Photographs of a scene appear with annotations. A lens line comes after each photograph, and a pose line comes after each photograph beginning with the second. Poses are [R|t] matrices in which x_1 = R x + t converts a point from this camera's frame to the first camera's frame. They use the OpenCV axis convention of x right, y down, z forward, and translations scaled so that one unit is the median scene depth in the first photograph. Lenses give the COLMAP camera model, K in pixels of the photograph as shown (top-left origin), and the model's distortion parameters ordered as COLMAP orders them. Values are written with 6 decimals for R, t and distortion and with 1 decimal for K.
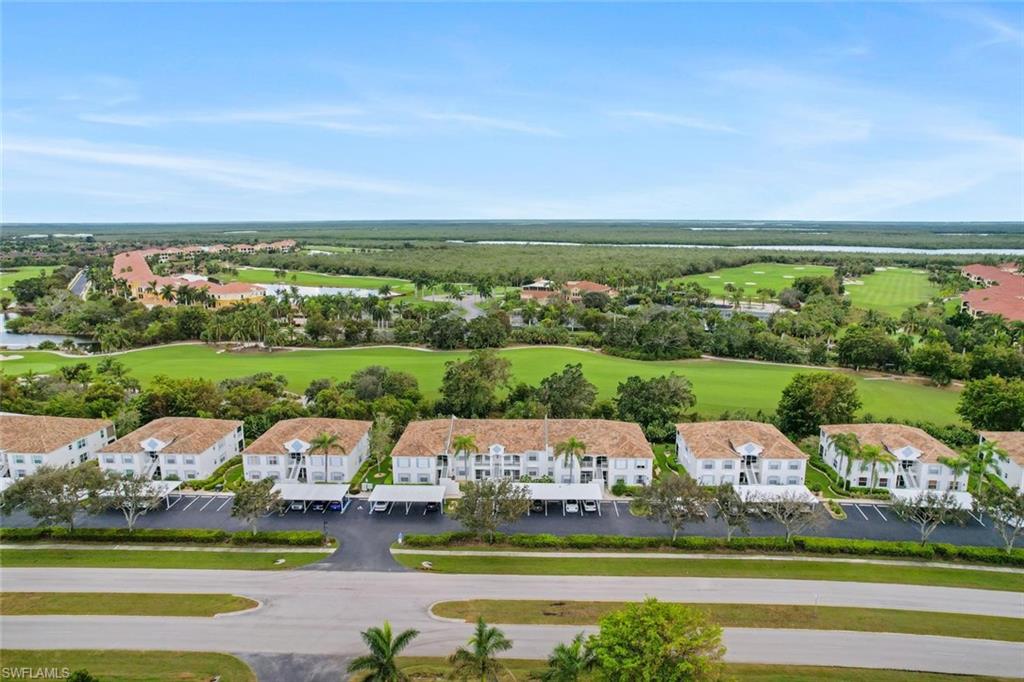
lens RADIAL K [[624.6, 0, 512.0], [0, 624.6, 341.0], [0, 0, 1]] dist [-0.004029, 0.000158]
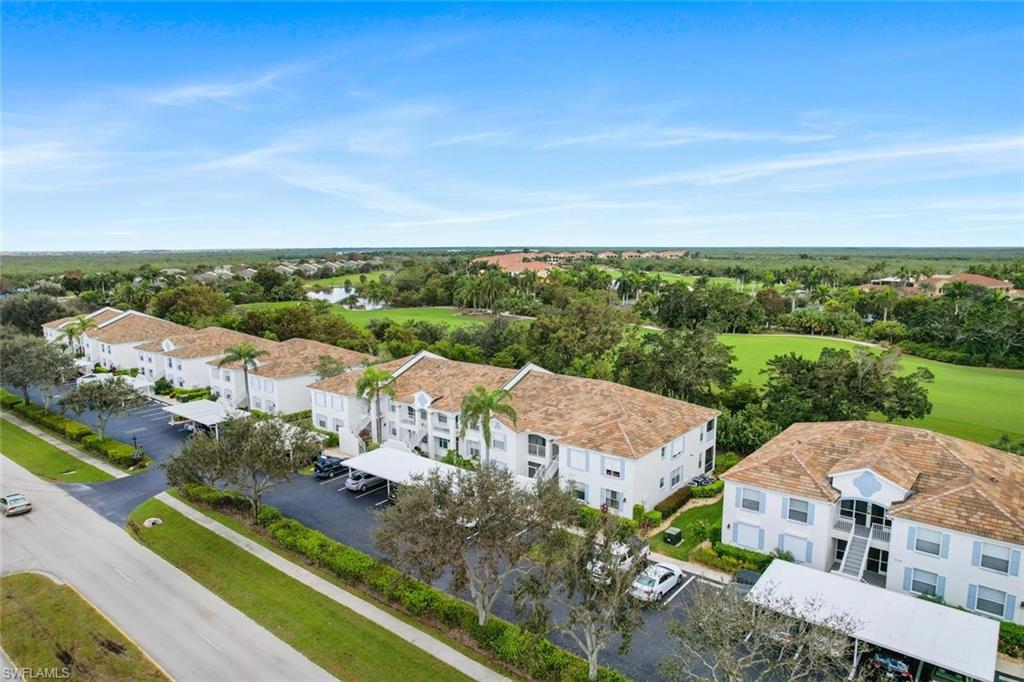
lens RADIAL K [[650.6, 0, 512.0], [0, 650.6, 341.0], [0, 0, 1]] dist [0.004501, 0.002032]
pose [[0.805499, 0.090064, -0.585713, 0.437534], [-0.115514, 0.993287, -0.006125, 0.115931], [0.581230, 0.072592, 0.810495, 0.557594]]
